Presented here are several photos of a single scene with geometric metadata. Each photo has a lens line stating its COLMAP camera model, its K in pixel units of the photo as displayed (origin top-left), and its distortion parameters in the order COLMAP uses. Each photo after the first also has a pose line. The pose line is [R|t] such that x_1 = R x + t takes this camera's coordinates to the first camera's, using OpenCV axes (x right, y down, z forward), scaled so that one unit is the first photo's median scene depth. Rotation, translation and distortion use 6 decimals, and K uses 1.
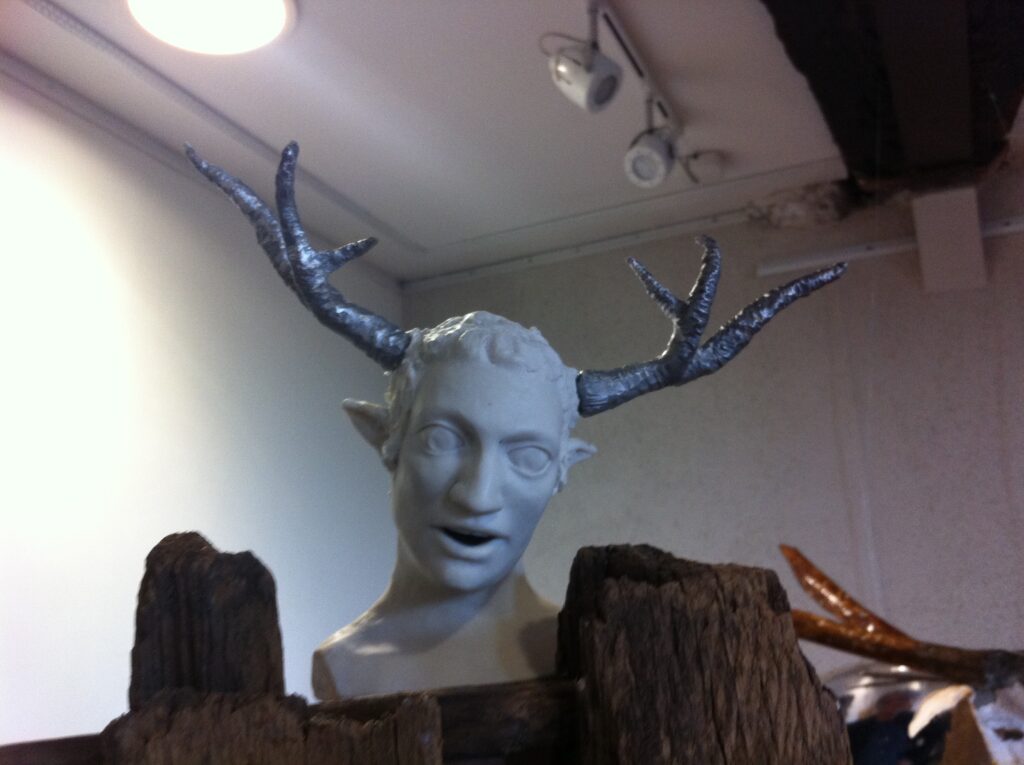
lens RADIAL K [[938.3, 0, 512.0], [0, 938.3, 382.5], [0, 0, 1]] dist [-0.025597, -0.020373]
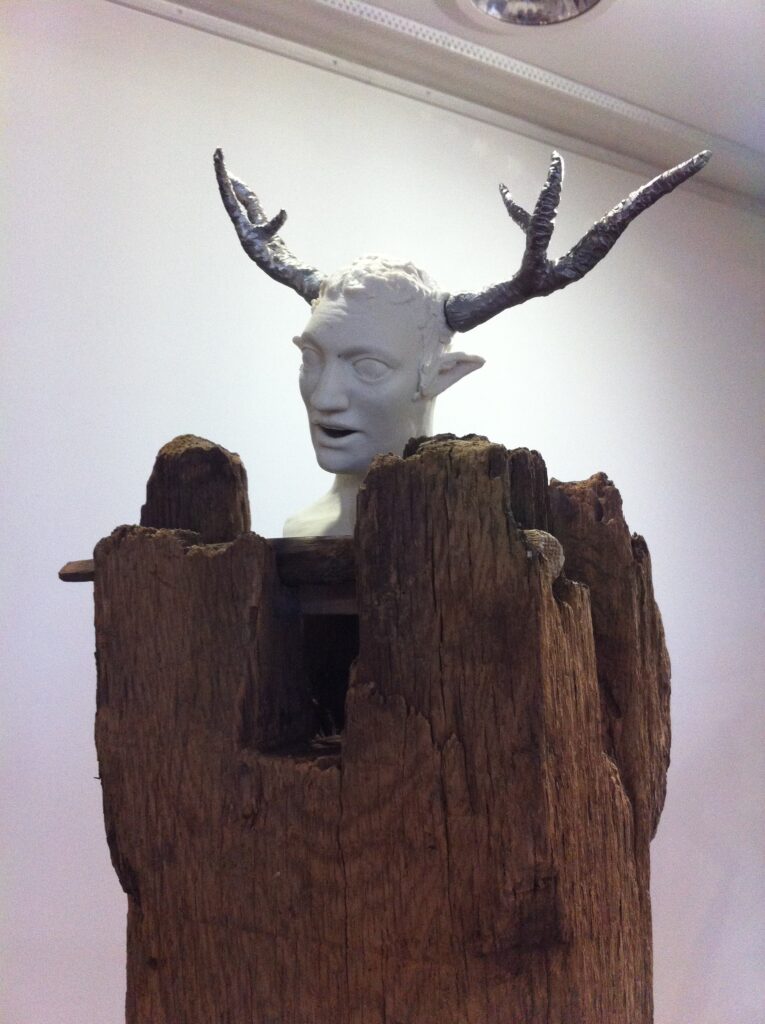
lens RADIAL K [[938.3, 0, 382.5], [0, 938.3, 512.0], [0, 0, 1]] dist [-0.025597, -0.020373]
pose [[0.818500, 0.007364, -0.574459, 0.884705], [0.089320, 0.986128, 0.139906, 0.112531], [0.567521, -0.165824, 0.806488, -0.052814]]
